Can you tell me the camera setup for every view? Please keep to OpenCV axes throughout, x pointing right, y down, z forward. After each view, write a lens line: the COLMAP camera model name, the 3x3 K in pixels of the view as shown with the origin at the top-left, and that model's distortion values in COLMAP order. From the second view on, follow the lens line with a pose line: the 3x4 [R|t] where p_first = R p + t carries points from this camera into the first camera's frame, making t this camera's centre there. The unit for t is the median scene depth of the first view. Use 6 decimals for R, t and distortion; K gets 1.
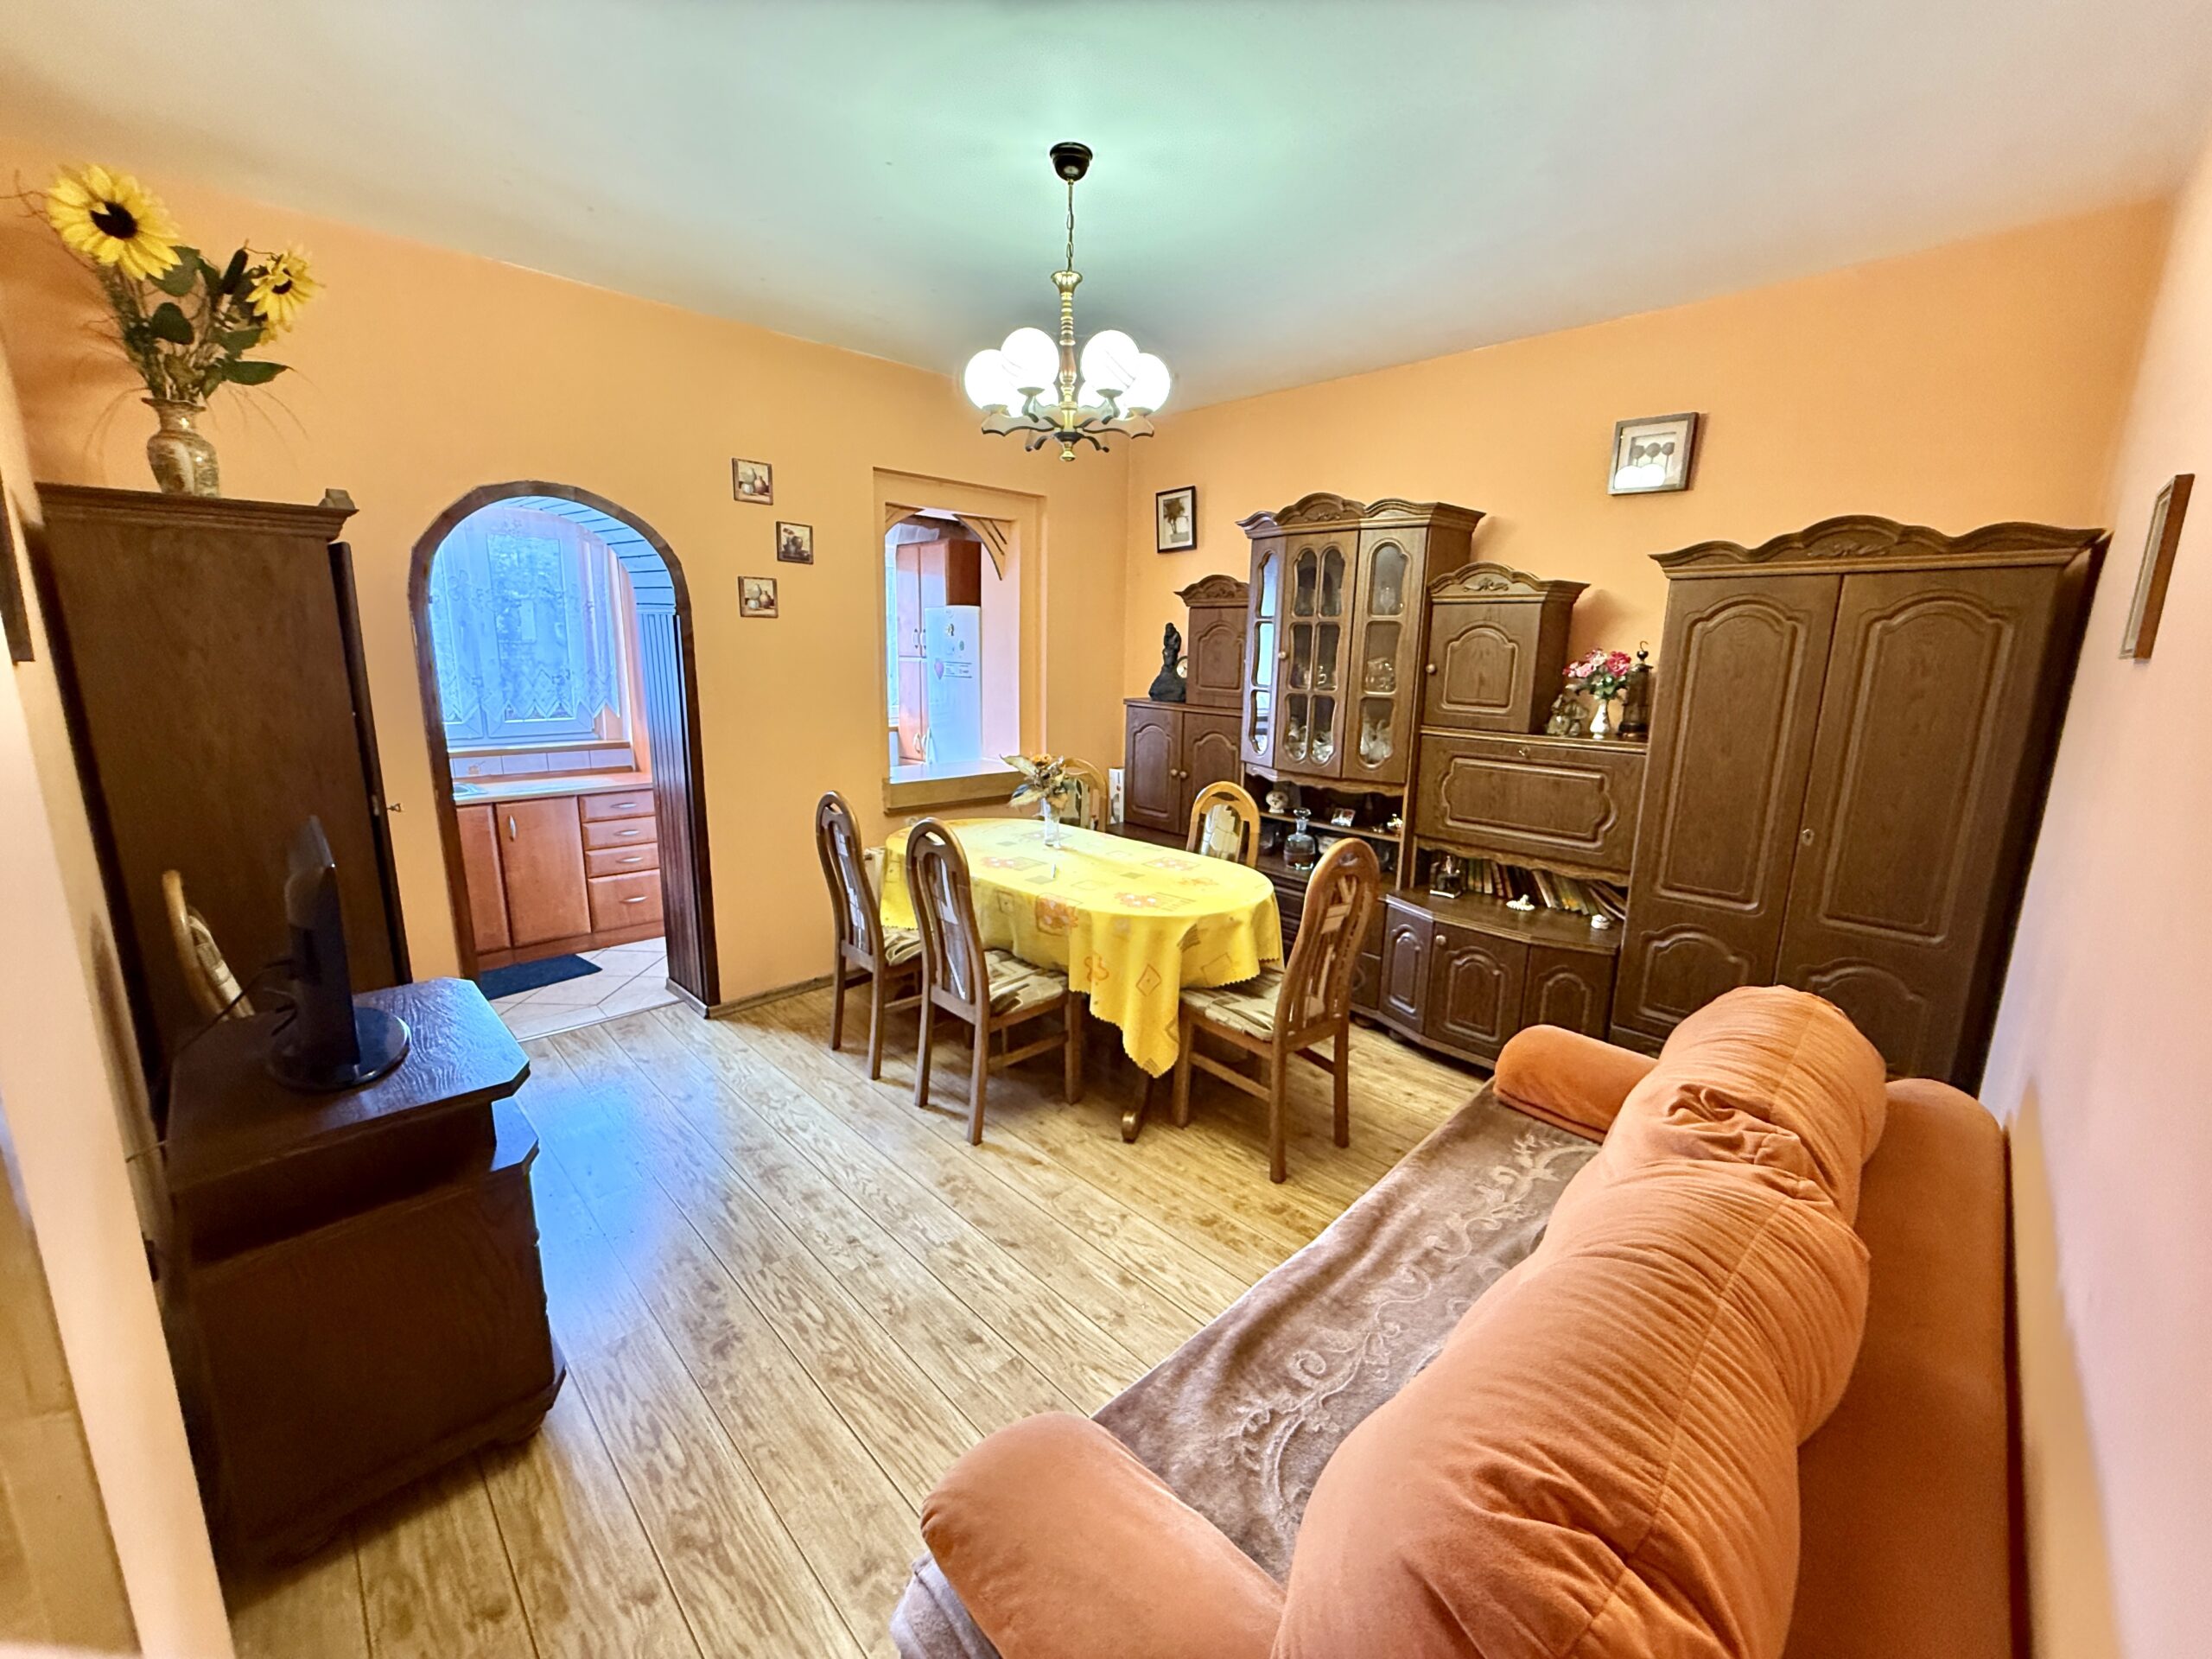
lens RADIAL K [[883.8, 0, 1103.6], [0, 883.8, 828.5], [0, 0, 1]] dist [-0.001913, -0.000028]
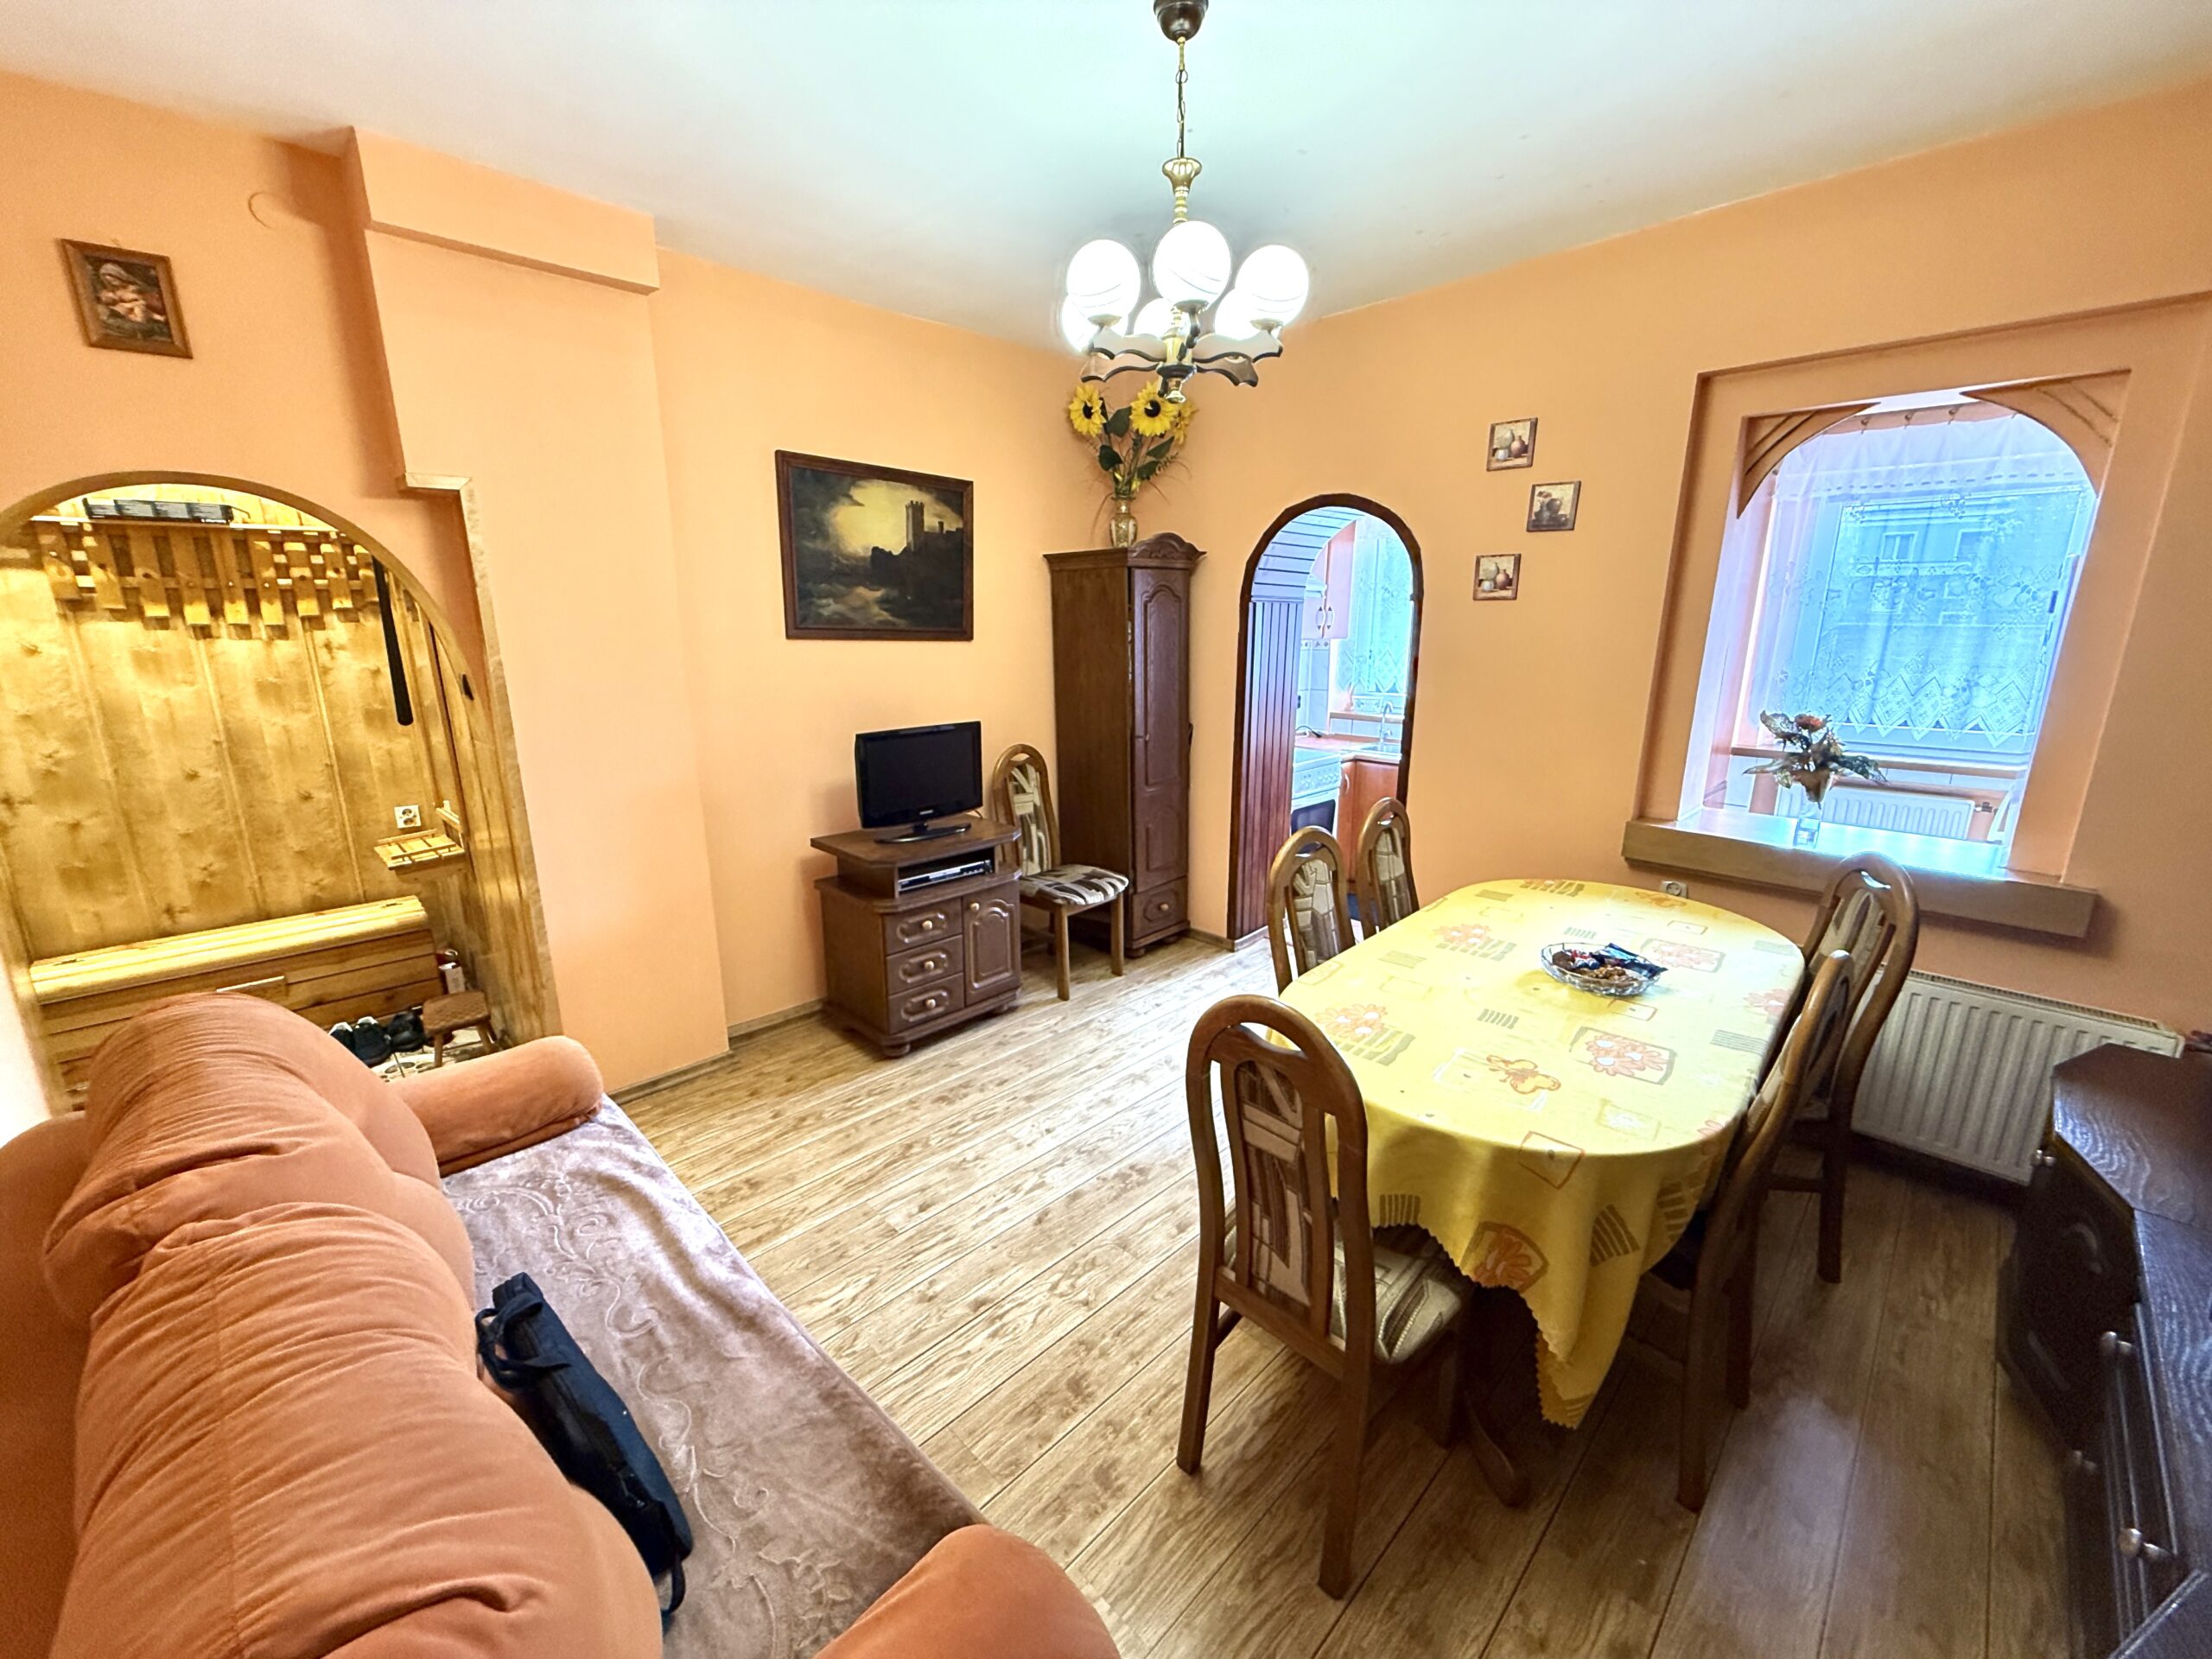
lens RADIAL K [[883.8, 0, 1101.4], [0, 883.8, 827.6], [0, 0, 1]] dist [-0.001913, -0.000028]
pose [[0.005926, 0.217818, -0.975971, 0.601446], [-0.200417, 0.956444, 0.212243, -0.147904], [0.979693, 0.194344, 0.049322, 0.701005]]
